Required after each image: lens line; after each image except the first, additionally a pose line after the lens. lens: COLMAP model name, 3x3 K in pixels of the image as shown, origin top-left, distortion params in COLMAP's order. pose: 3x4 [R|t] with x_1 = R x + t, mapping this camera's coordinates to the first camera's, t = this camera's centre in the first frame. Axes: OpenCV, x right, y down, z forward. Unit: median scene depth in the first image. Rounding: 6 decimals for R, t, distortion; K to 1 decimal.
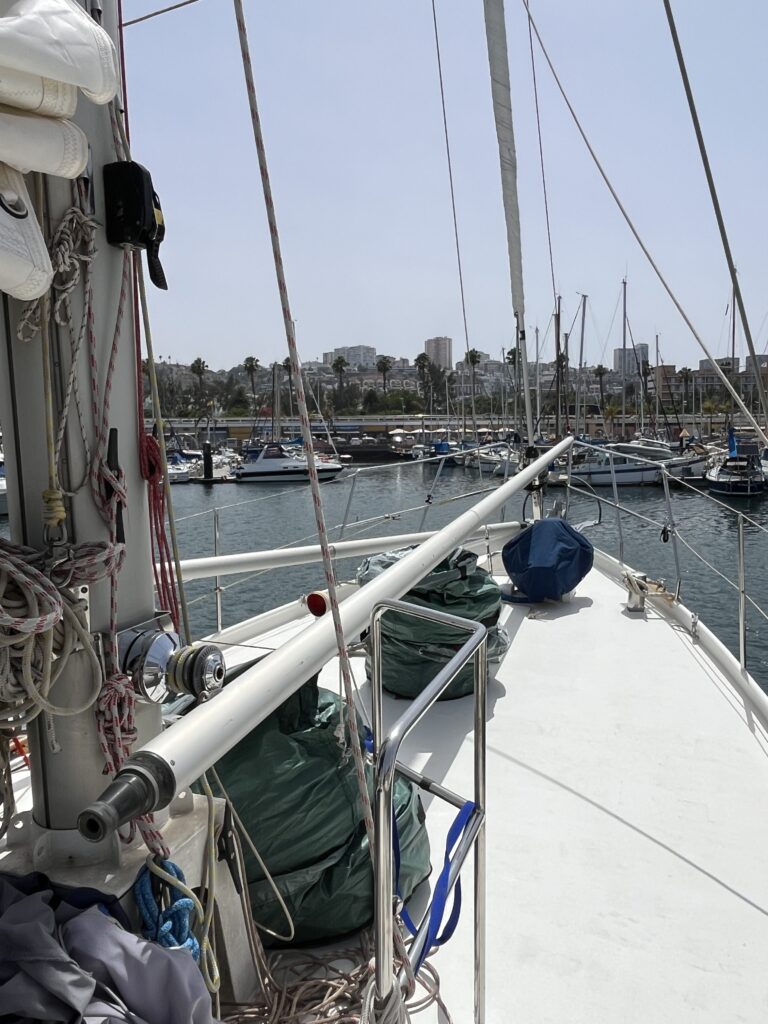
lens RADIAL K [[748.1, 0, 383.9], [0, 748.1, 514.2], [0, 0, 1]] dist [0.005702, 0.001807]
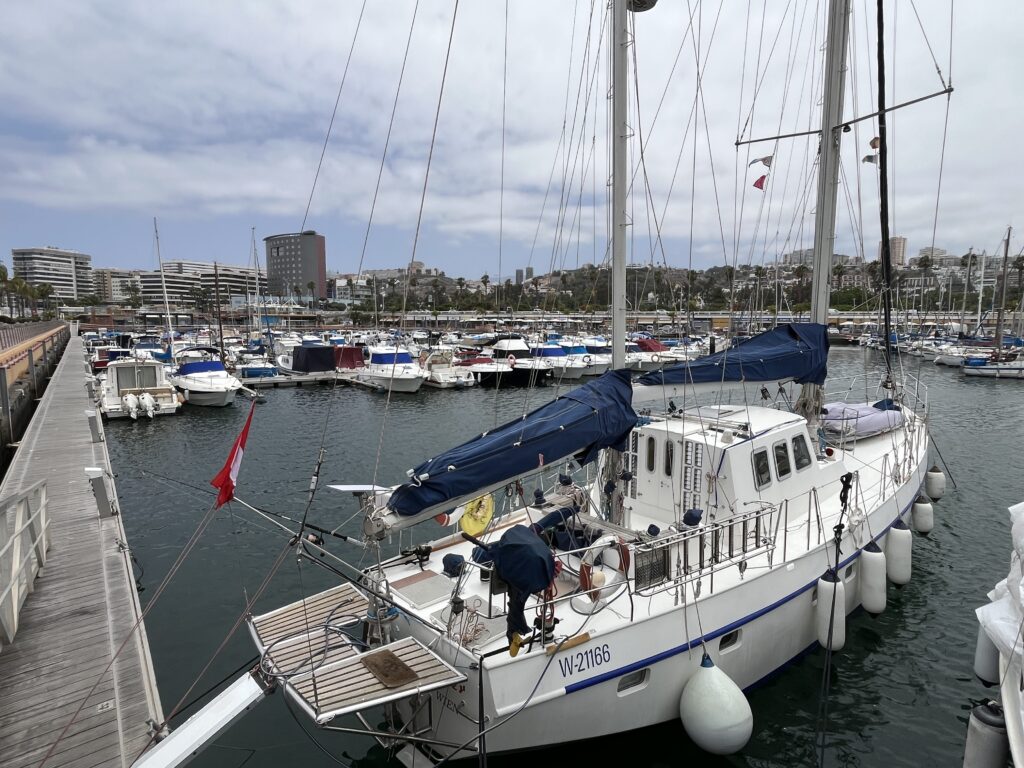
lens RADIAL K [[533.3, 0, 511.9], [0, 533.3, 389.1], [0, 0, 1]] dist [0.000649, -0.000117]
pose [[0.859936, 0.075117, -0.504844, -0.006438], [-0.057895, 0.997083, 0.049741, -0.005912], [0.507107, -0.013546, 0.861776, -0.103236]]
